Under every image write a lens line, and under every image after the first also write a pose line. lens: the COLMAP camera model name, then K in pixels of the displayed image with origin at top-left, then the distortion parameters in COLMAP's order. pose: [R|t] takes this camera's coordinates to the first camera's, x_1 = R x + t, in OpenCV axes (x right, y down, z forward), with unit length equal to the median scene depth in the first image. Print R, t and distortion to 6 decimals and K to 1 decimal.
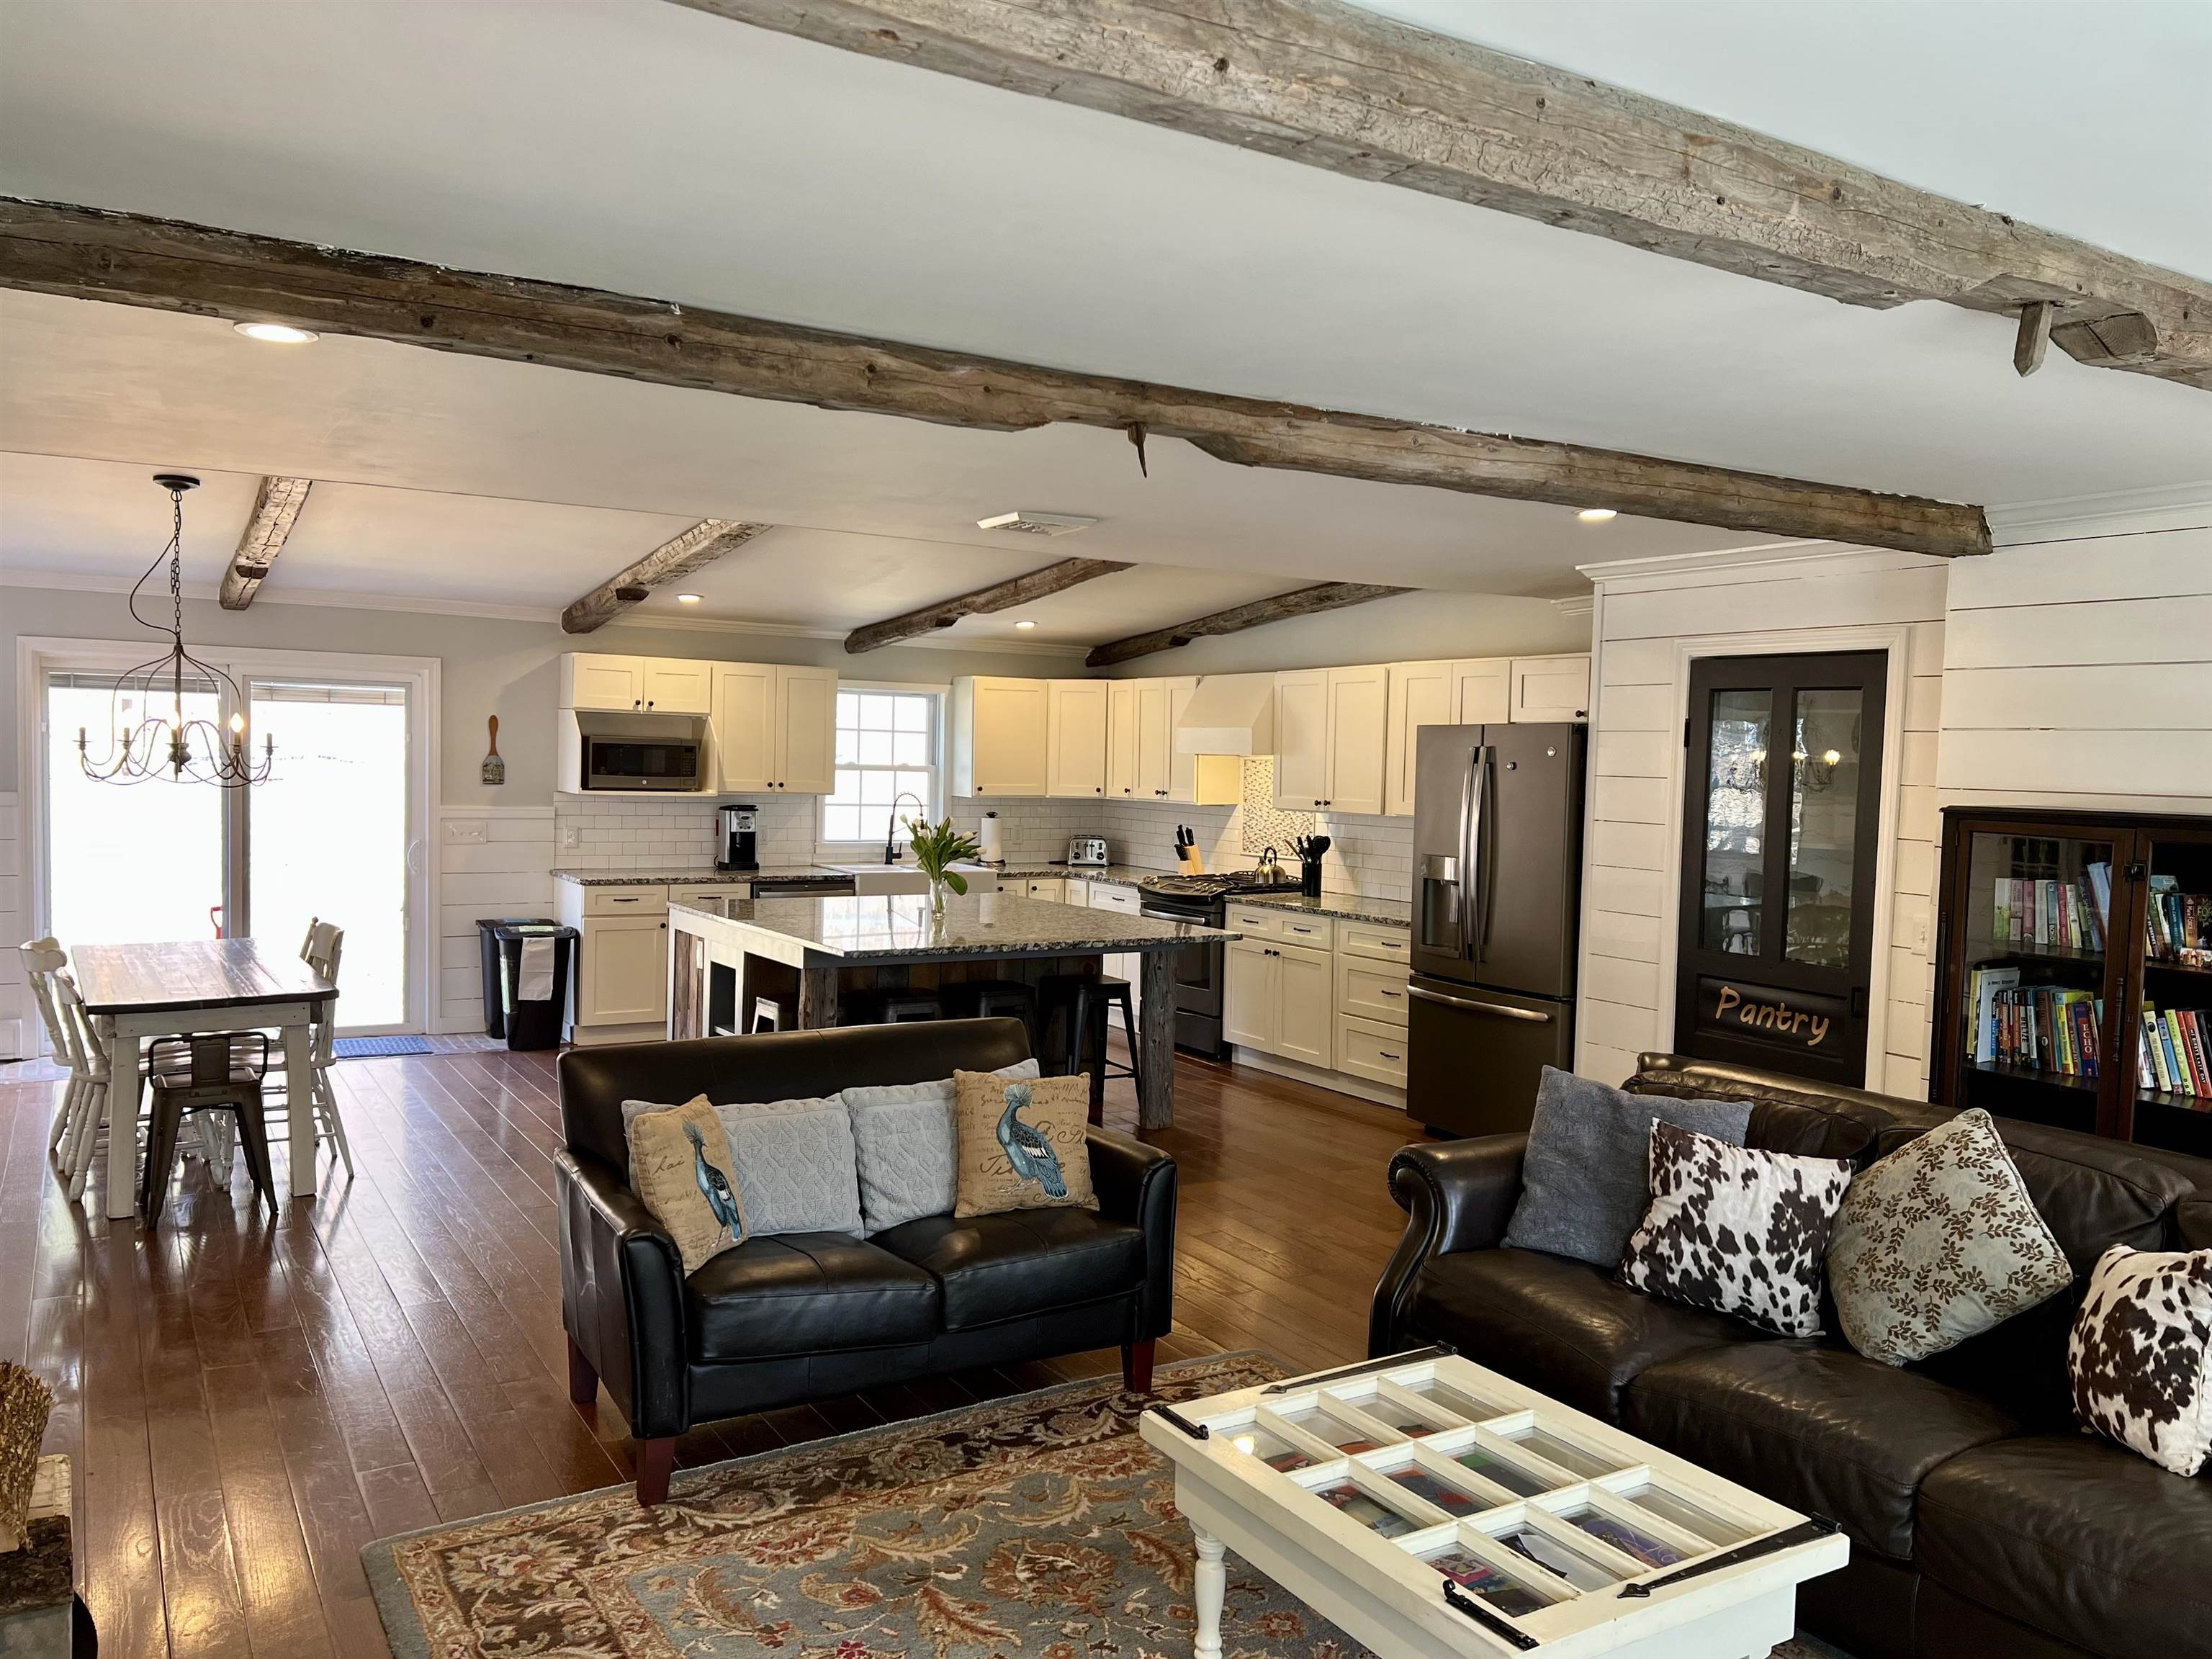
lens RADIAL K [[1660.4, 0, 1098.9], [0, 1660.4, 840.4], [0, 0, 1]] dist [-0.003887, -0.007143]
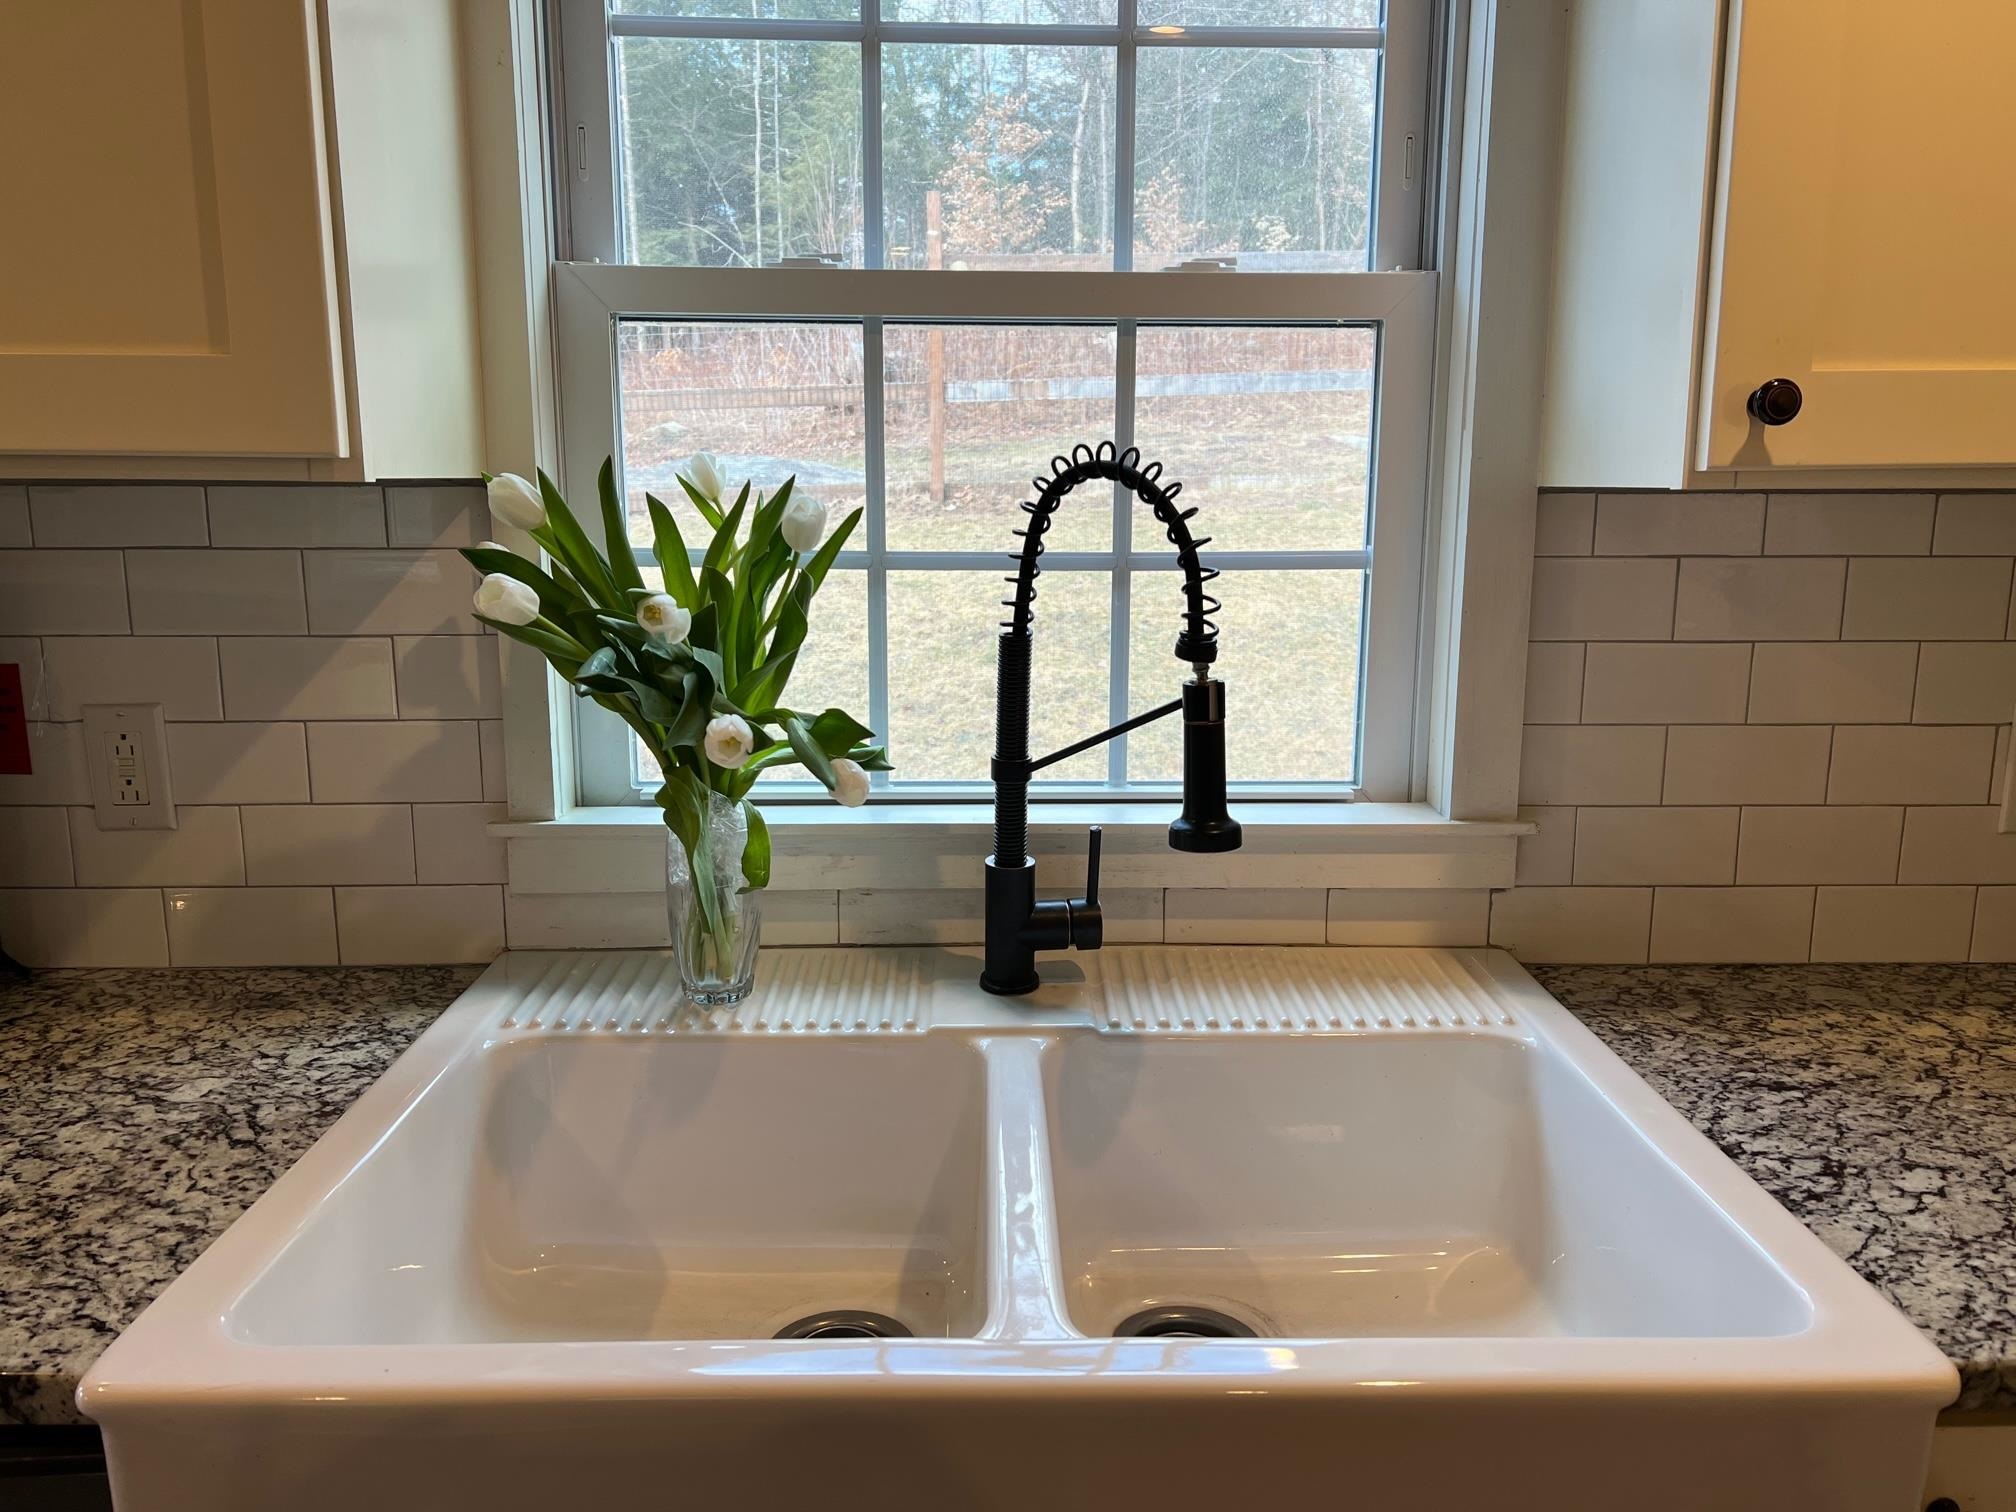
lens RADIAL K [[1513.3, 0, 1011.6], [0, 1513.3, 755.4], [0, 0, 1]] dist [-0.003887, -0.007143]
pose [[0.866804, 0.072095, -0.493410, -0.065114], [-0.007197, 0.991199, 0.132187, -0.021612], [0.498597, -0.111029, 0.859694, 0.886279]]
